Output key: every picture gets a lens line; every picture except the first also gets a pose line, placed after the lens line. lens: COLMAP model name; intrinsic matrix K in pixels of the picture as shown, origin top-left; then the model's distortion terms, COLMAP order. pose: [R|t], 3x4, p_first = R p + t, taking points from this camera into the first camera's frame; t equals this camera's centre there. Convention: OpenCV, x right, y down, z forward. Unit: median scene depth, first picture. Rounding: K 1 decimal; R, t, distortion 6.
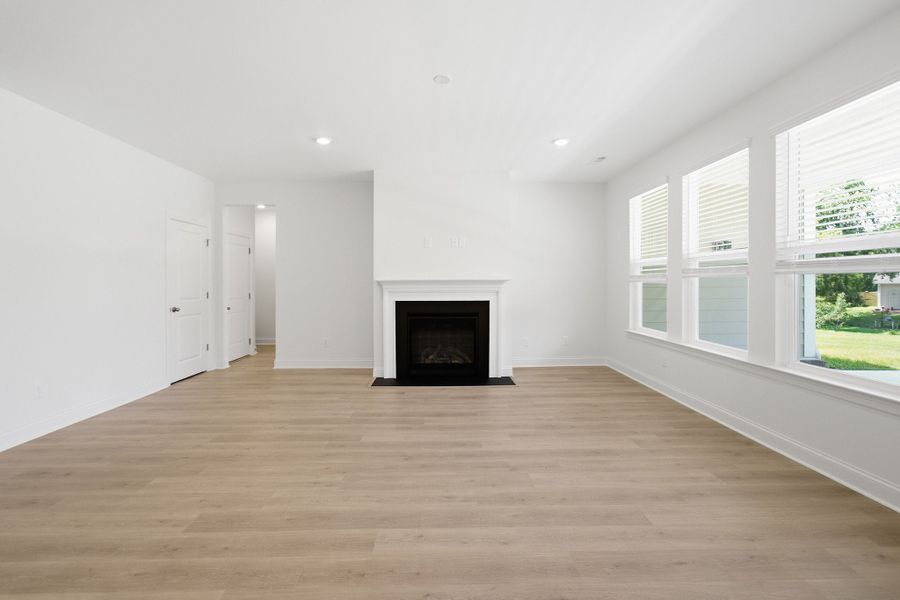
lens RADIAL K [[409.2, 0, 448.2], [0, 409.2, 286.5], [0, 0, 1]] dist [-0.001798, 0.000383]
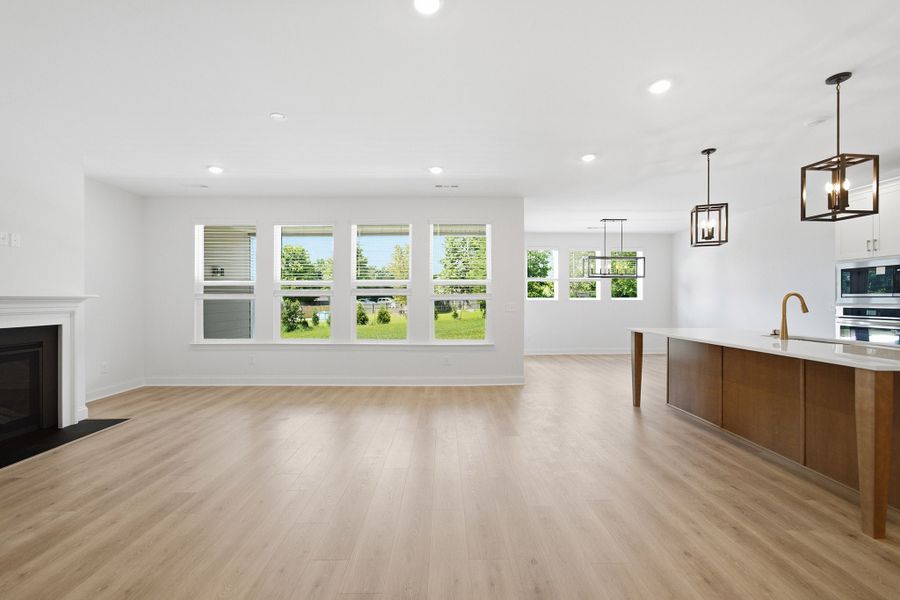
lens RADIAL K [[389.6, 0, 451.4], [0, 389.6, 296.9], [0, 0, 1]] dist [-0.032996, 0.014647]
pose [[-0.012686, 0.008110, 0.999887, -0.628116], [0.008805, 0.999929, -0.007998, -0.003742], [-0.999881, 0.008703, -0.012757, 0.310212]]
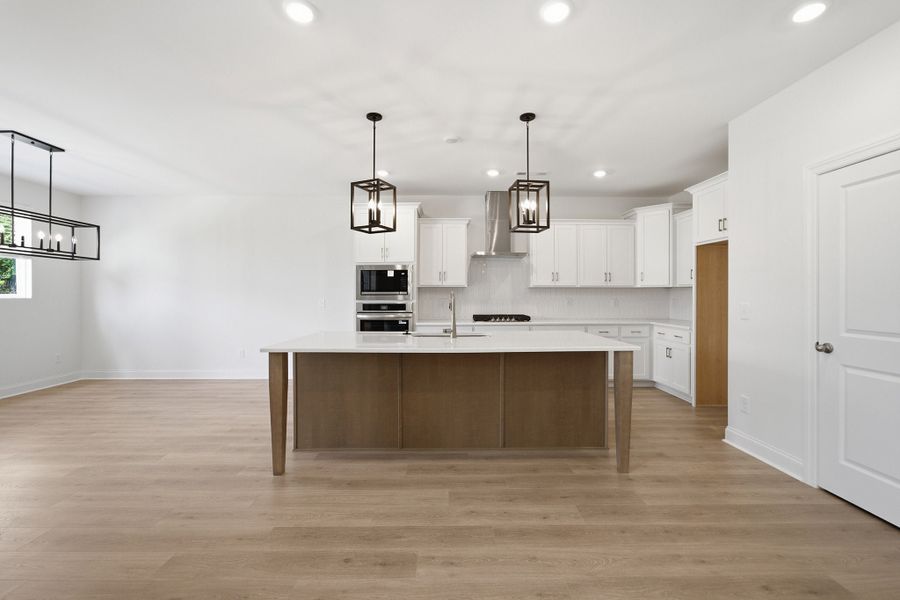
lens RADIAL K [[376.6, 0, 442.2], [0, 376.6, 291.8], [0, 0, 1]] dist [-0.010830, 0.000703]
pose [[-0.999992, 0.003973, -0.000844, 0.028444], [0.003969, 0.999982, 0.004519, -0.013363], [0.000862, 0.004515, -0.999989, 0.400063]]
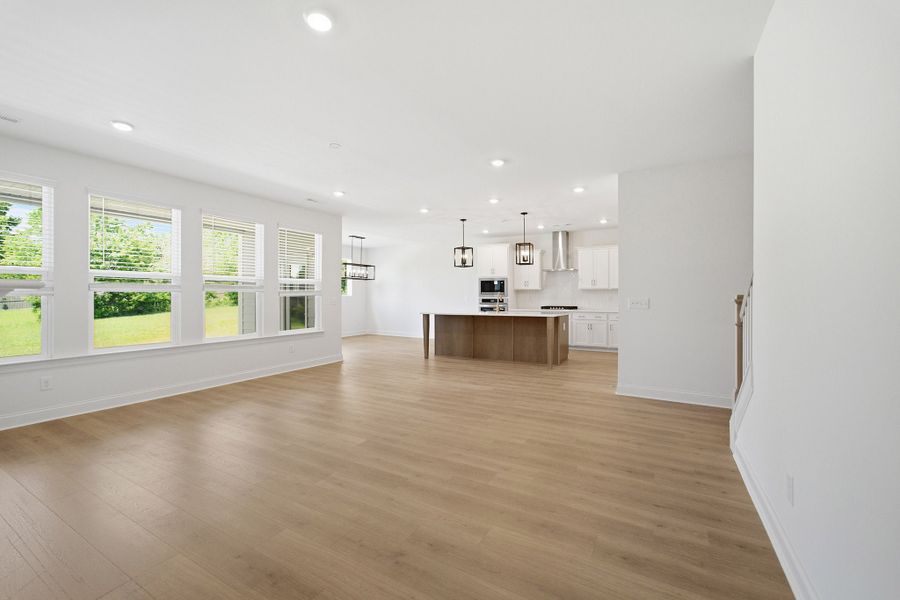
lens RADIAL K [[380.5, 0, 455.8], [0, 380.5, 289.5], [0, 0, 1]] dist [-0.015427, 0.000684]
pose [[-0.870271, 0.011461, 0.492440, -0.580064], [0.007615, 0.999923, -0.009814, -0.007341], [-0.492514, -0.004791, -0.870291, 1.113055]]
